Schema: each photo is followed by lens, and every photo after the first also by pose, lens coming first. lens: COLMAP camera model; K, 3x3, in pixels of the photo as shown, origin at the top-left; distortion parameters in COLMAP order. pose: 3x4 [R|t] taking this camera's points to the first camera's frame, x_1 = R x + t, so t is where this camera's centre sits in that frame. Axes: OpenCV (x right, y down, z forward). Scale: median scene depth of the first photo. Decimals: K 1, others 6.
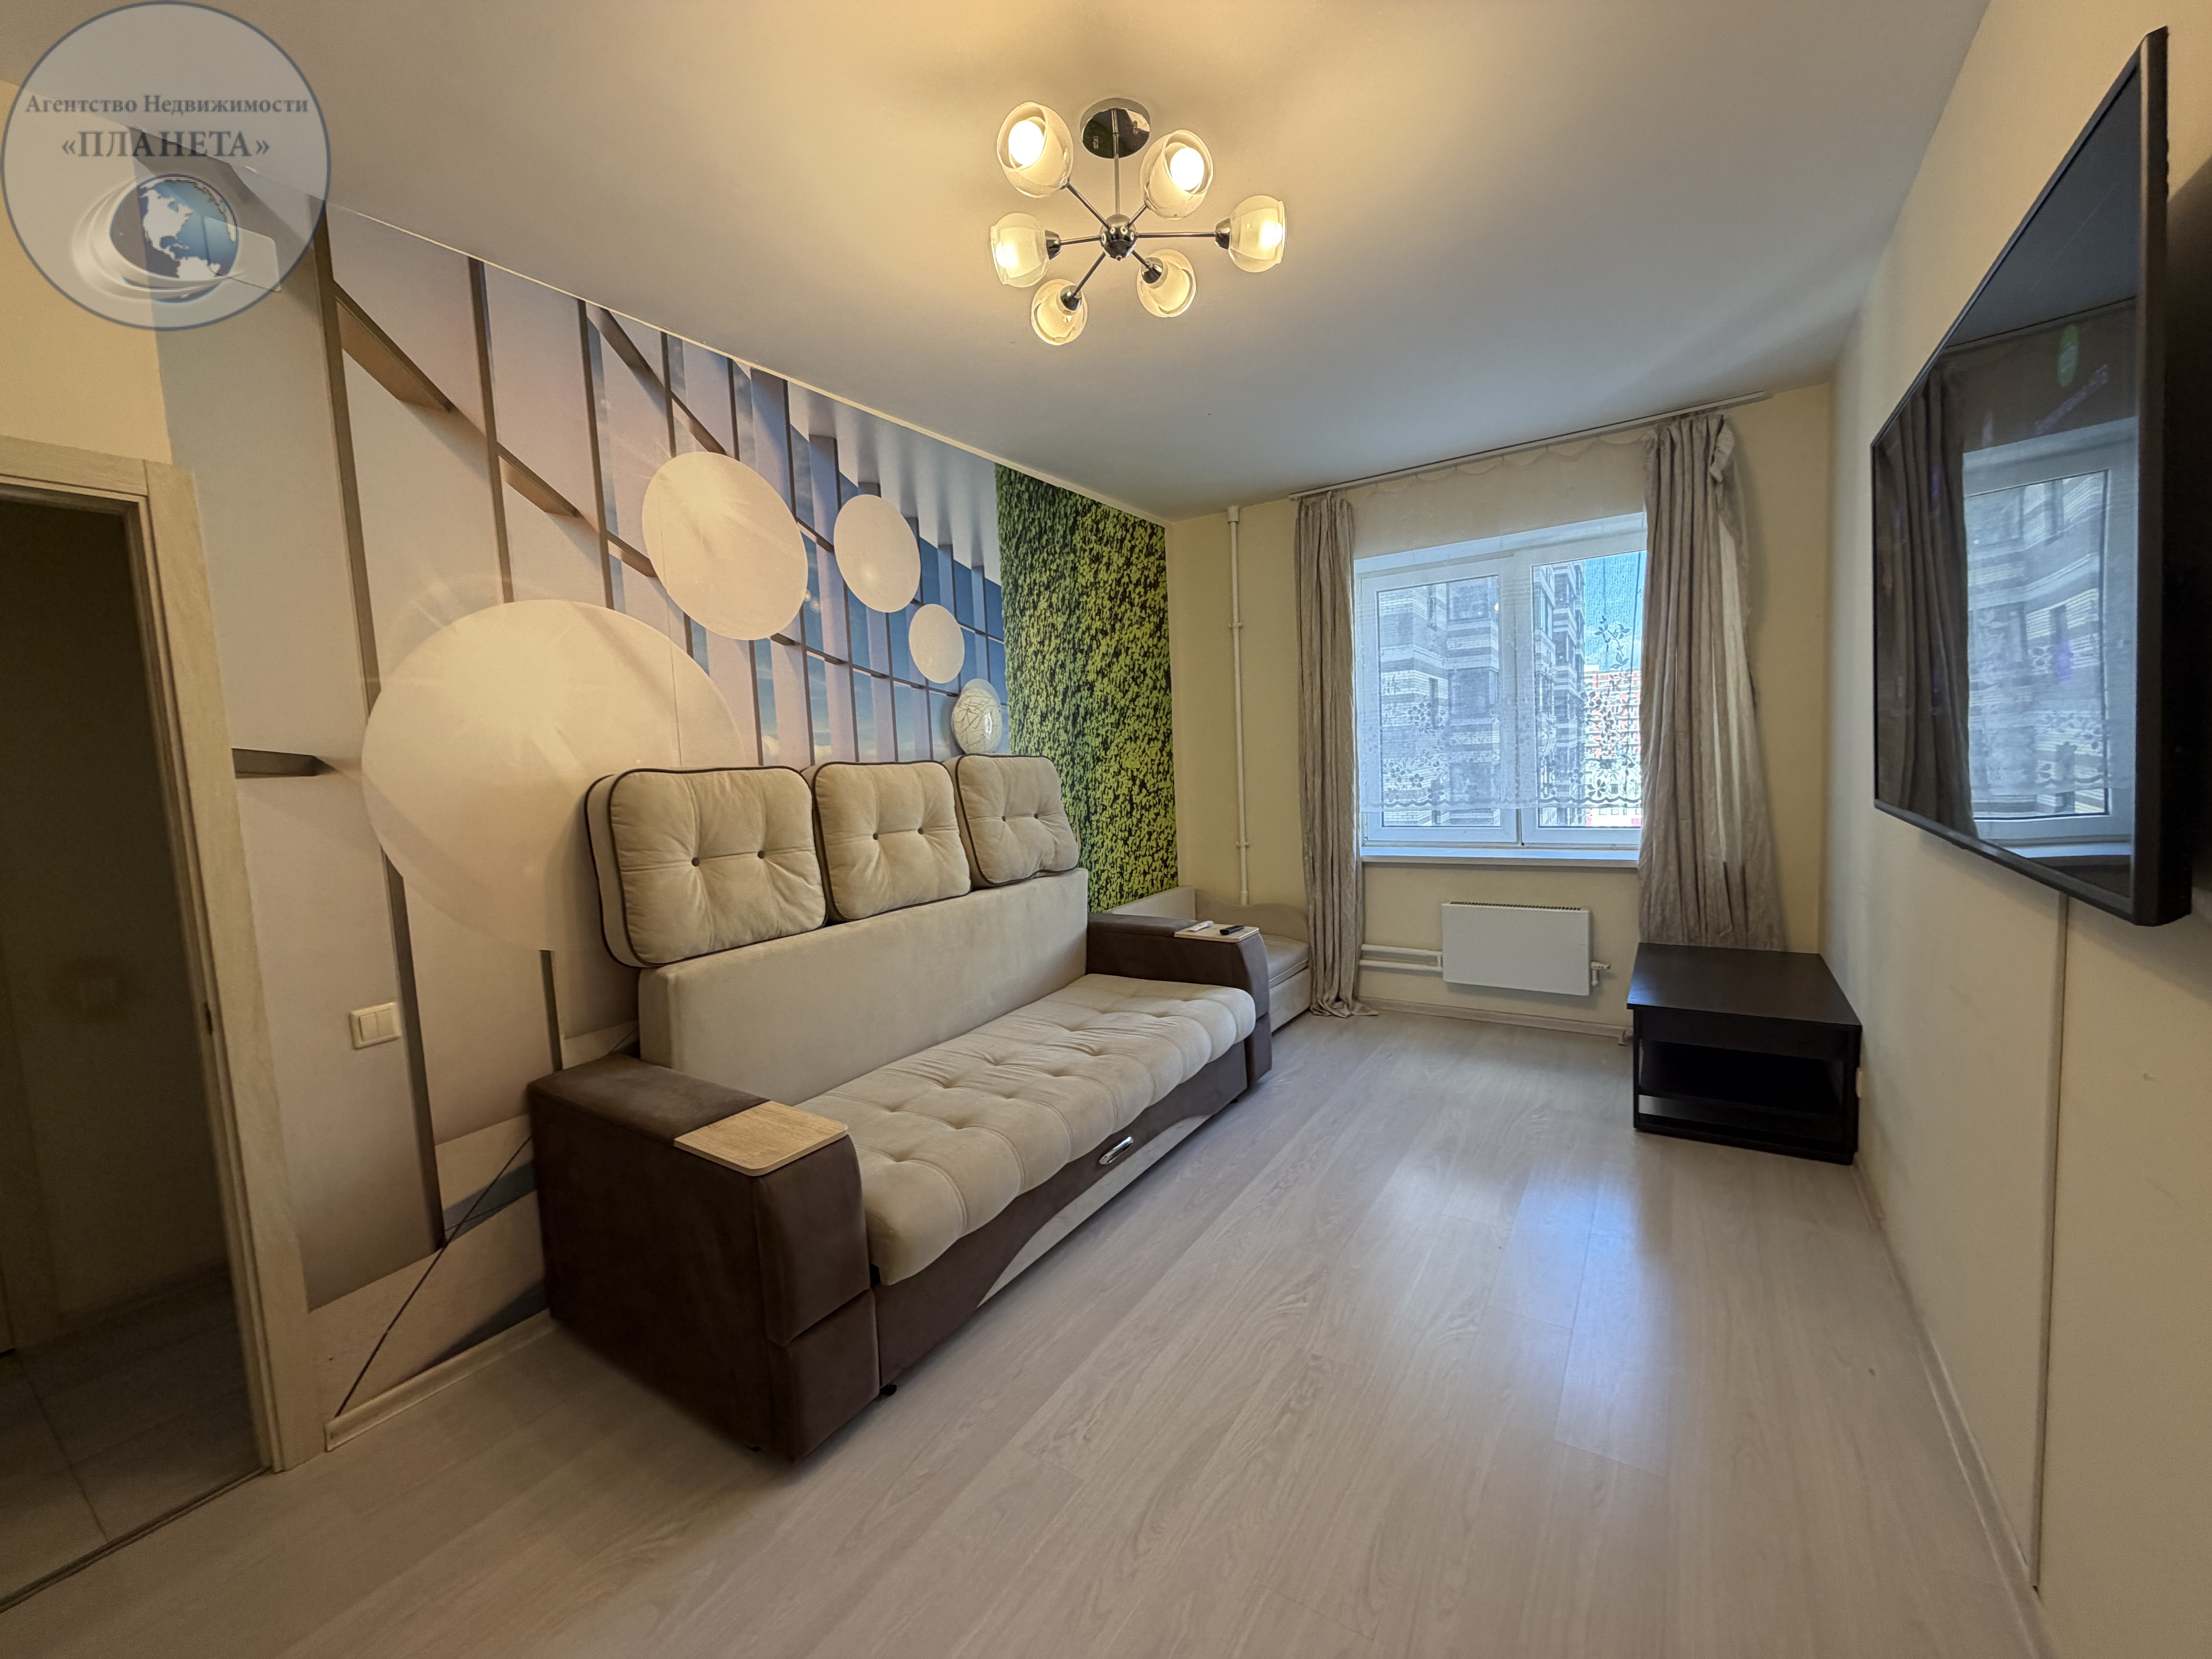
lens RADIAL K [[884.4, 0, 1097.3], [0, 884.4, 828.7], [0, 0, 1]] dist [0.003152, -0.000675]
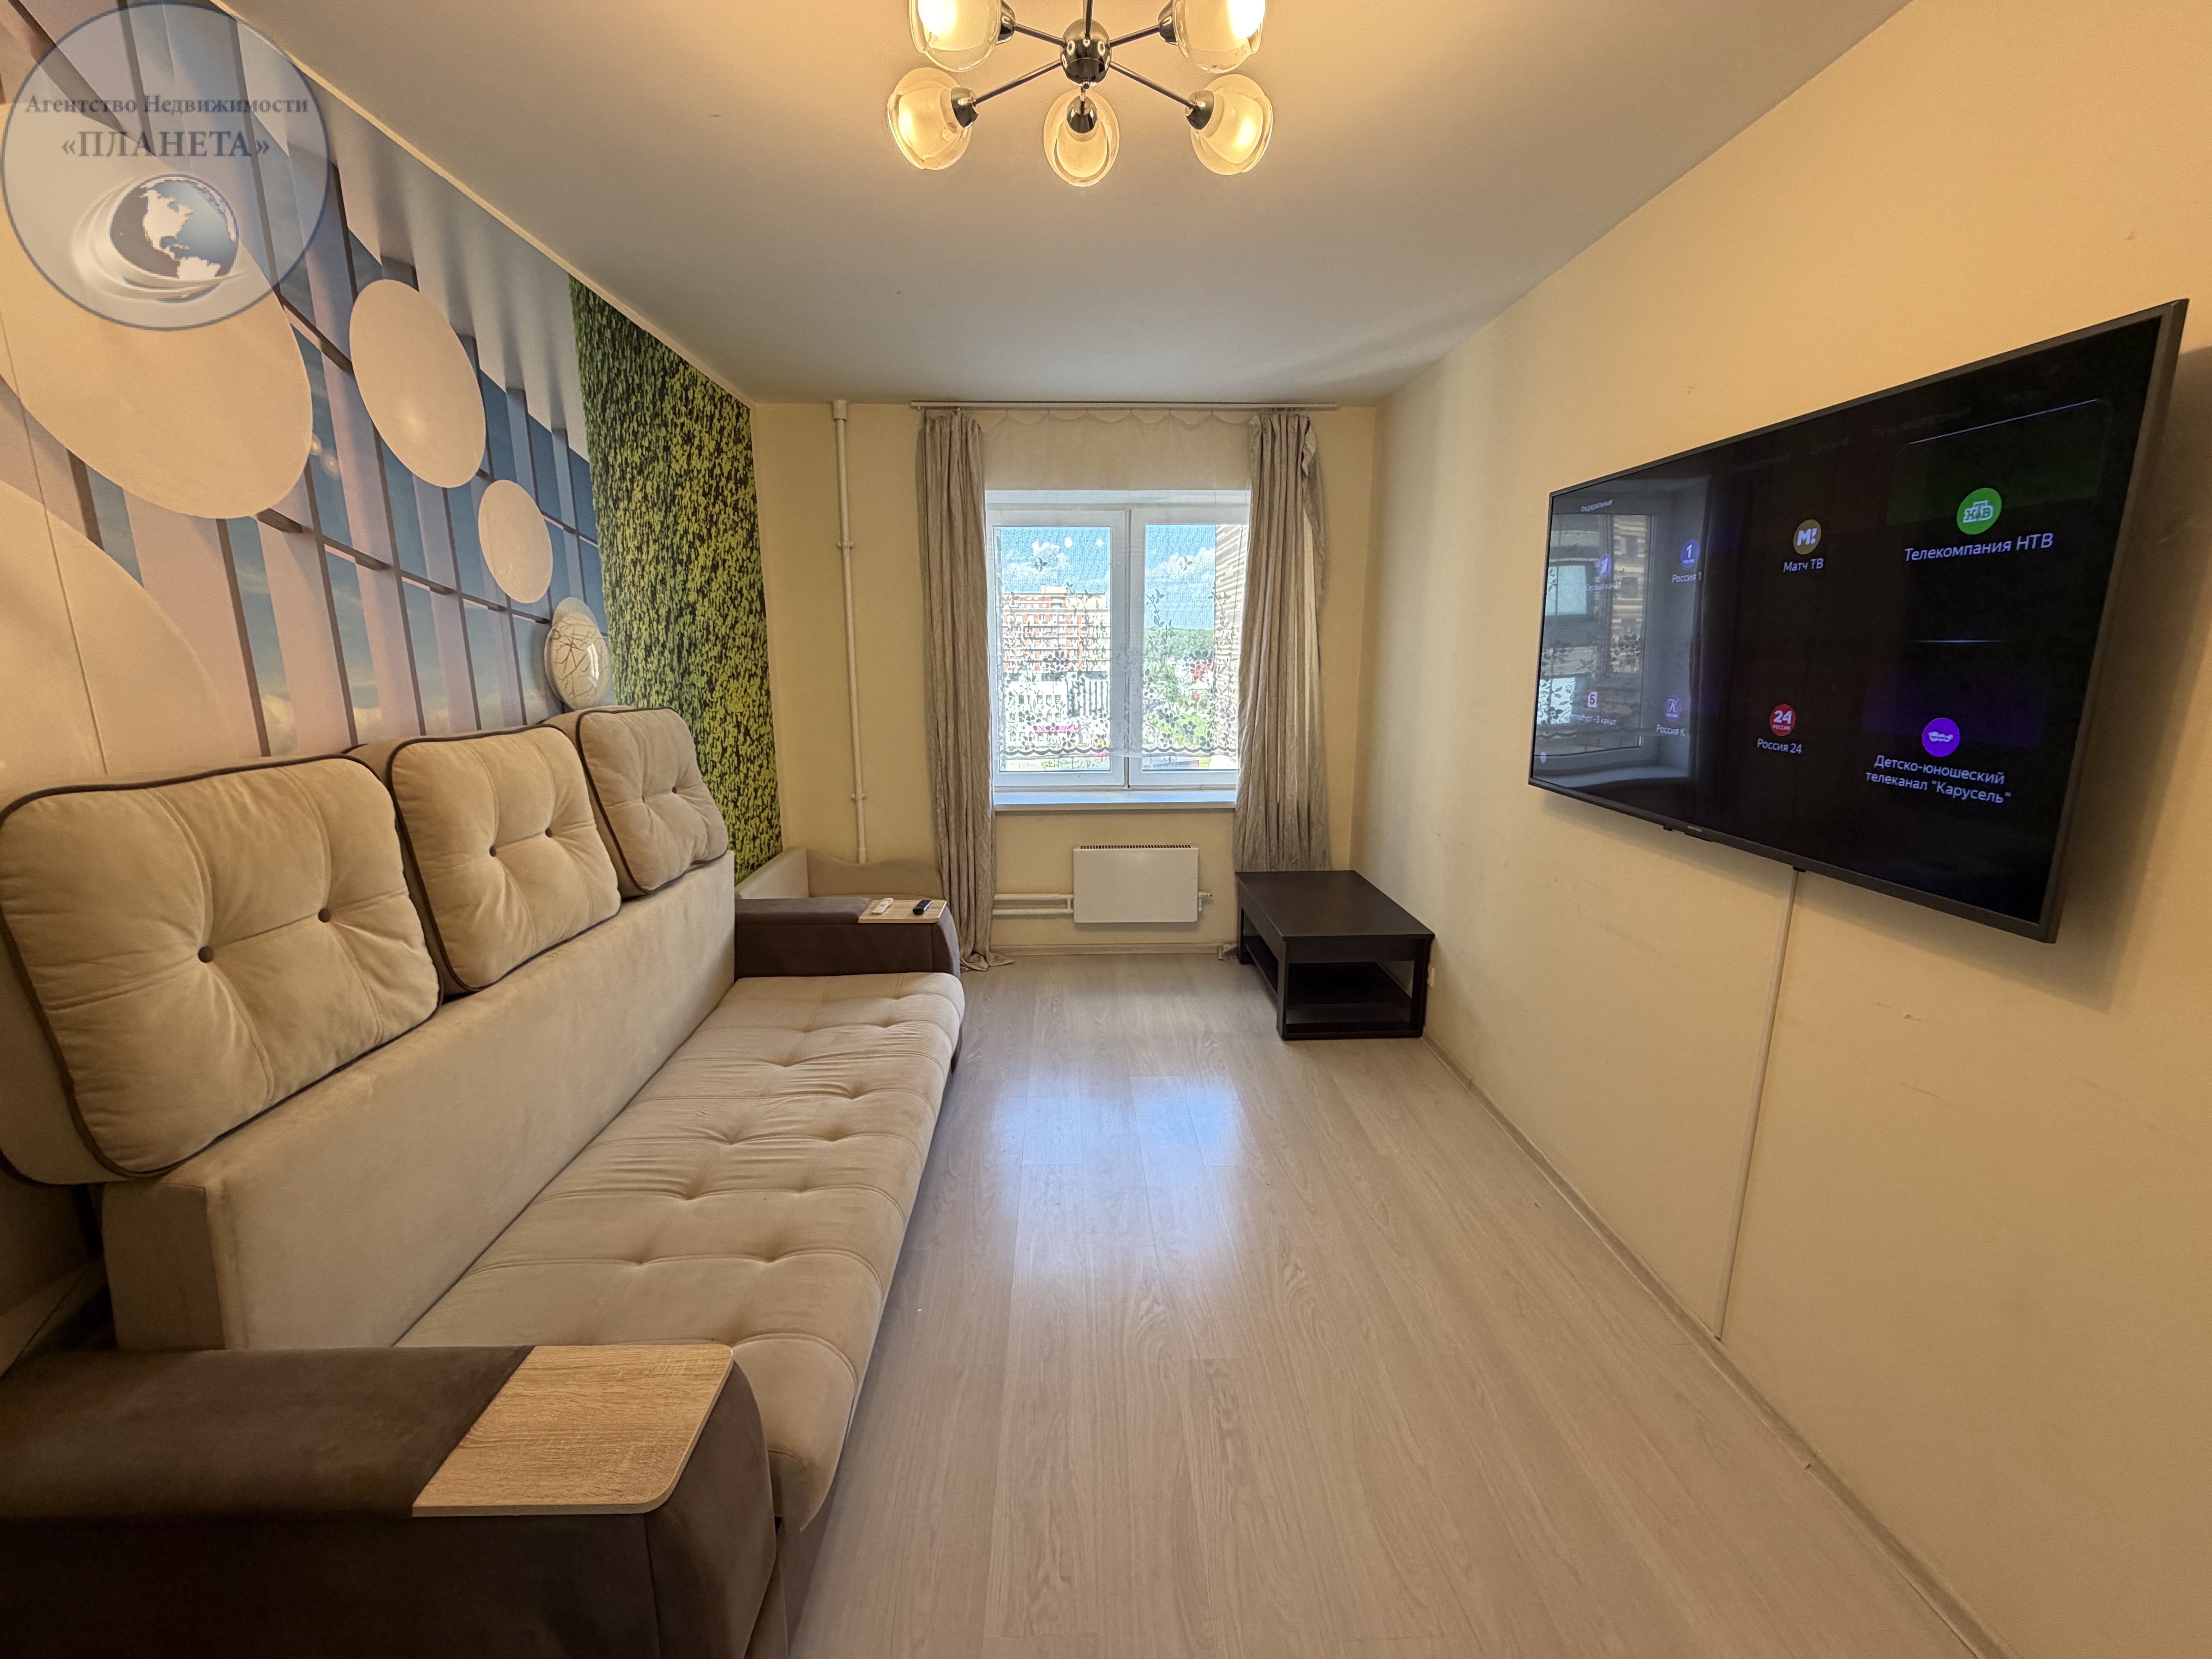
lens RADIAL K [[884.4, 0, 1097.3], [0, 884.4, 828.7], [0, 0, 1]] dist [0.003152, -0.000675]
pose [[0.812333, -0.072550, 0.578664, -0.215427], [0.011681, 0.994057, 0.108231, -0.058944], [-0.583077, -0.081160, 0.808353, 0.179304]]
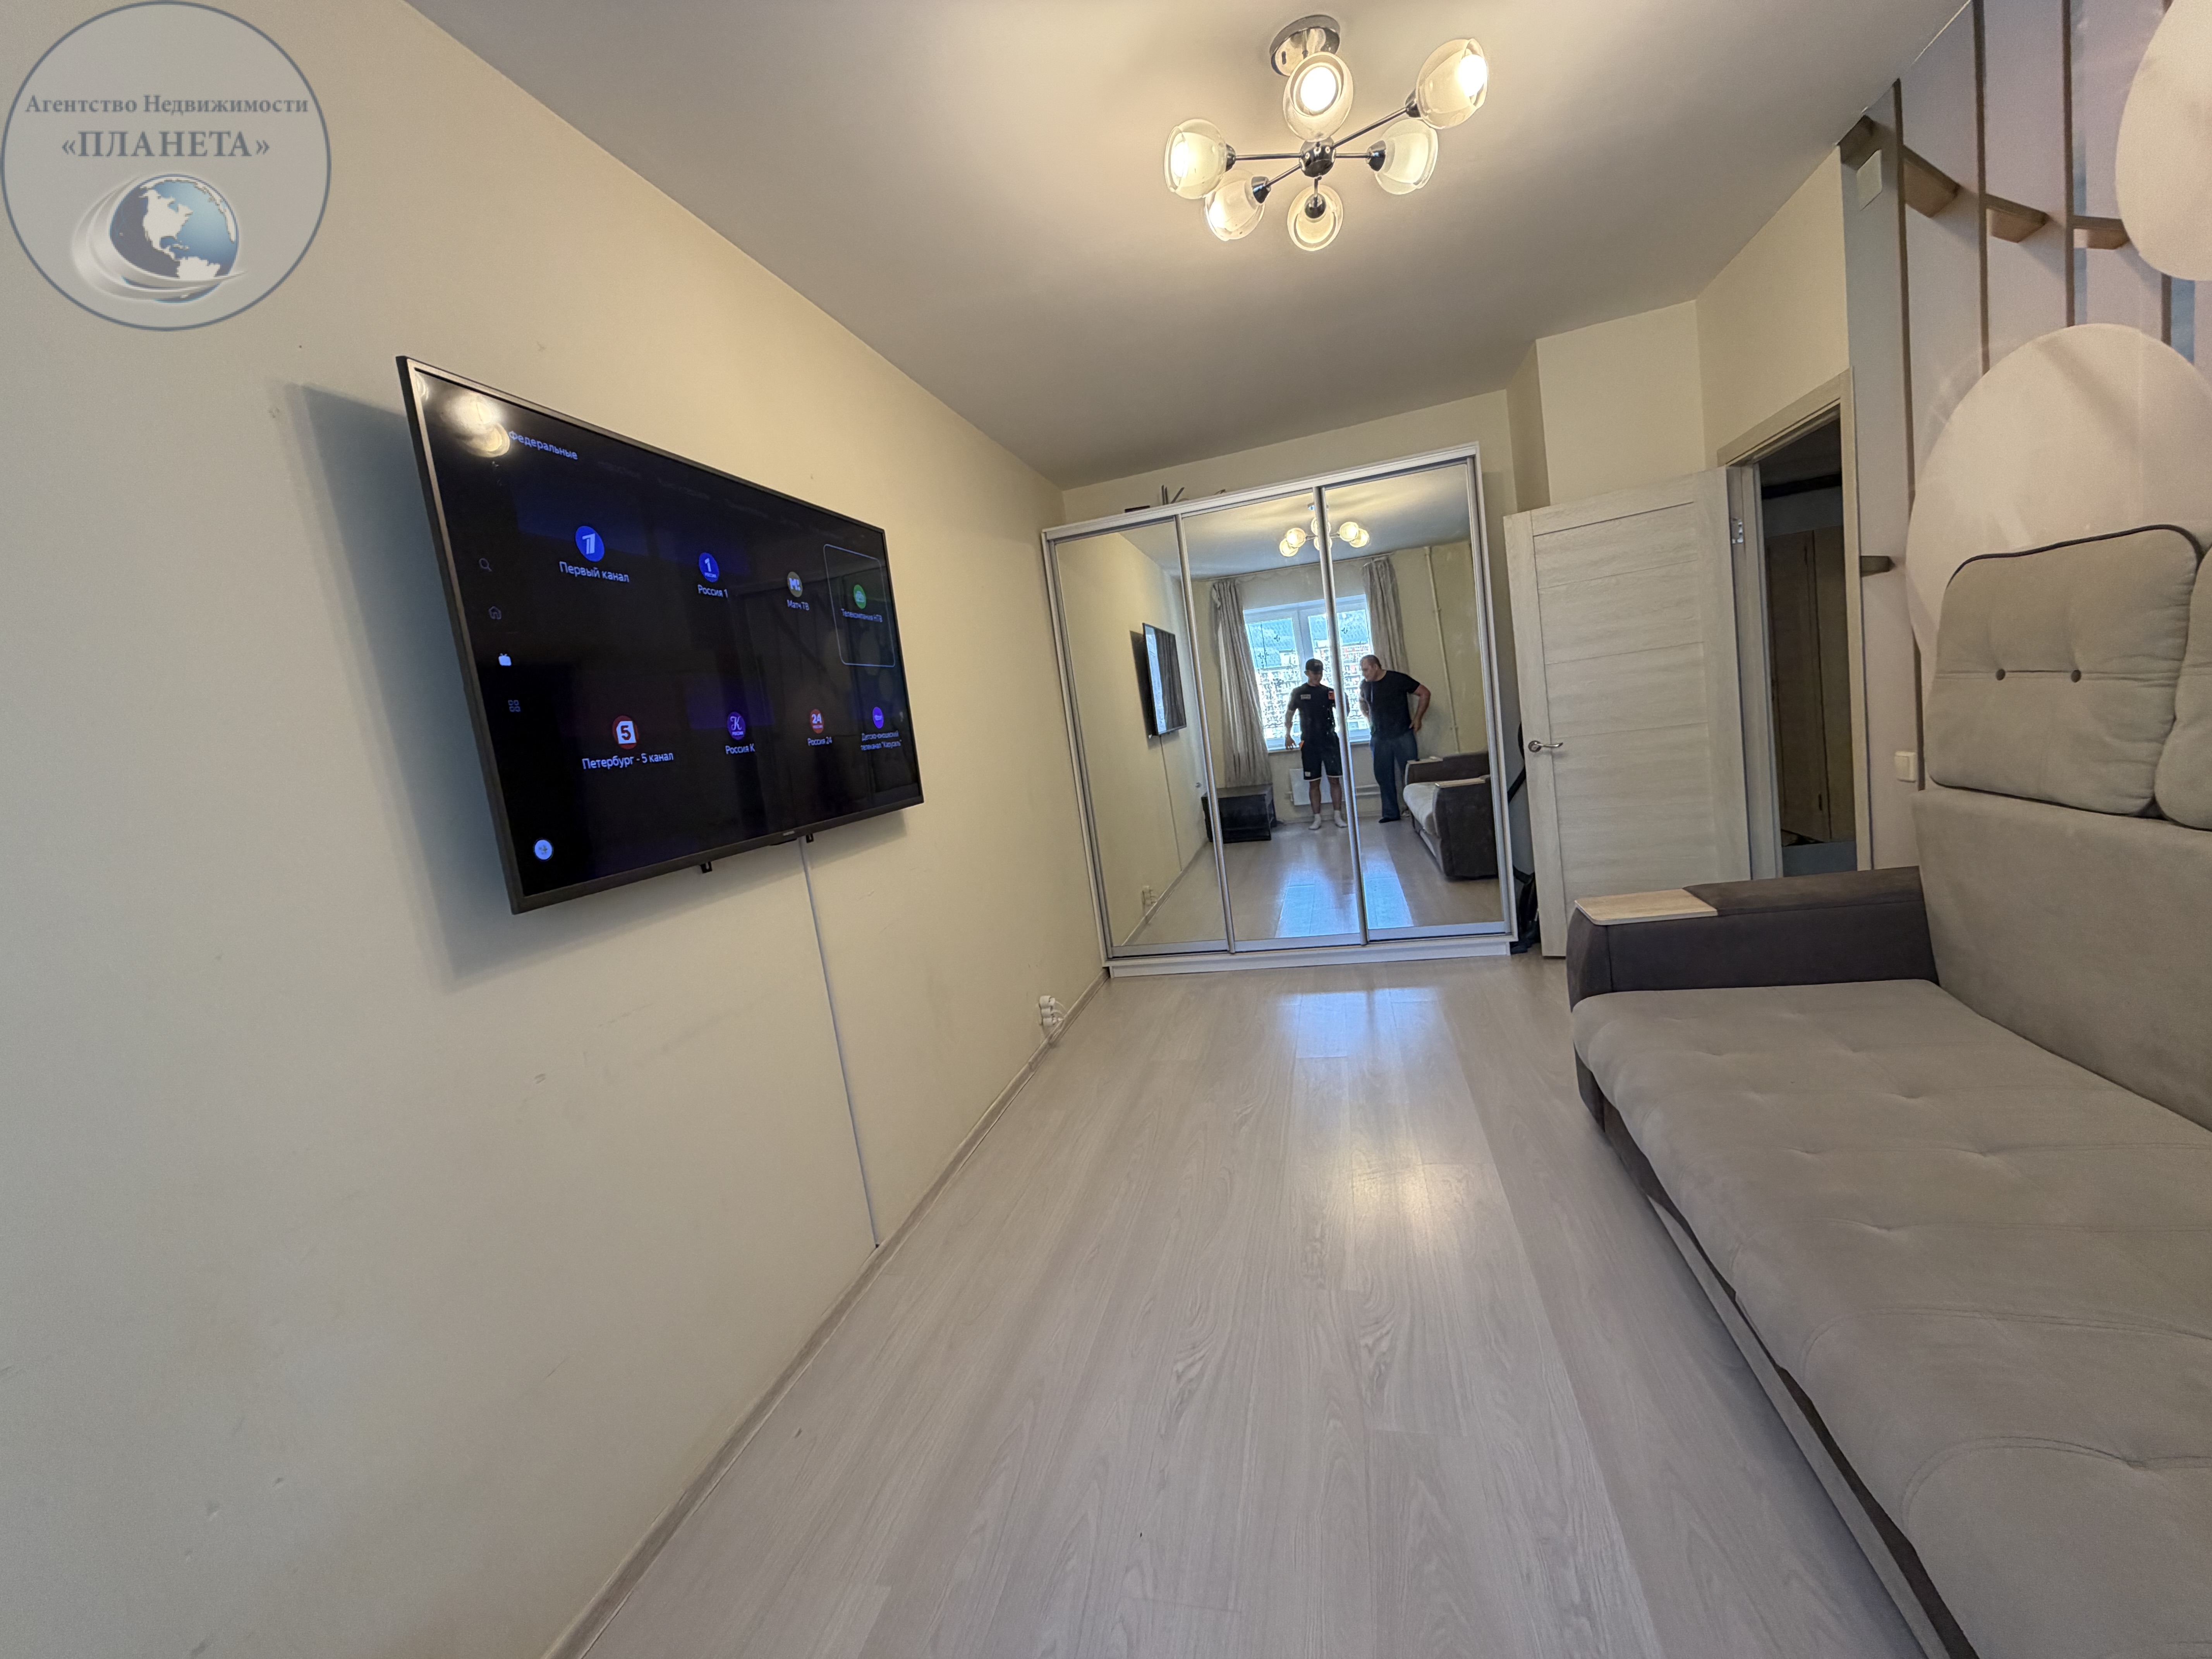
lens RADIAL K [[884.4, 0, 1097.3], [0, 884.4, 828.7], [0, 0, 1]] dist [0.003152, -0.000675]
pose [[-0.929271, 0.224002, -0.293730, 0.369676], [0.165783, 0.963483, 0.210280, -0.085747], [0.330107, 0.146711, -0.932473, 0.993418]]
